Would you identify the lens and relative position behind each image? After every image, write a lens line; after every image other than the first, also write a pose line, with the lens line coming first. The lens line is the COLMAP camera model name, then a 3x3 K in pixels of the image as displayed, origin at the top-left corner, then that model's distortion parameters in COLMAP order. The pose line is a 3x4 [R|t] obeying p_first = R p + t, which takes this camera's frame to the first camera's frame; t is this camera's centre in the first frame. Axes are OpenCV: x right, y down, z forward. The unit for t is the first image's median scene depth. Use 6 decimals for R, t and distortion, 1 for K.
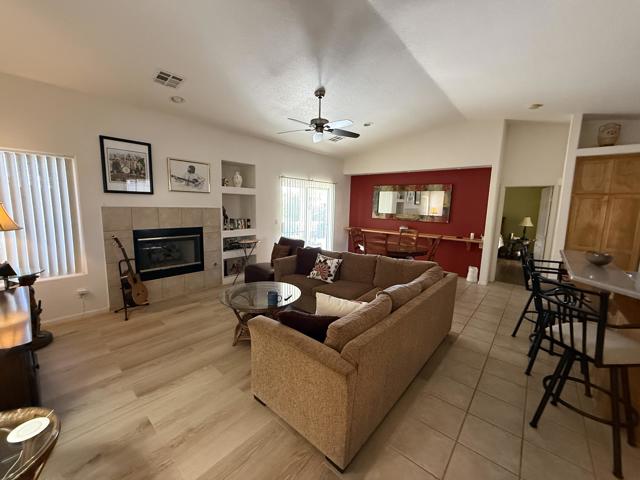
lens RADIAL K [[255.6, 0, 318.5], [0, 255.6, 239.1], [0, 0, 1]] dist [-0.000051, -0.000150]
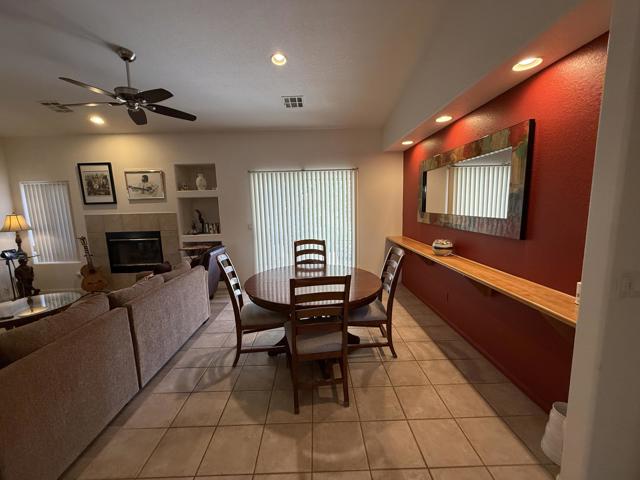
lens RADIAL K [[255.6, 0, 318.2], [0, 255.6, 240.5], [0, 0, 1]] dist [-0.000051, -0.000150]
pose [[0.665821, 0.059850, -0.743707, 0.934462], [-0.056252, 0.997967, 0.029950, -0.092294], [0.743988, 0.021893, 0.667834, 0.927251]]
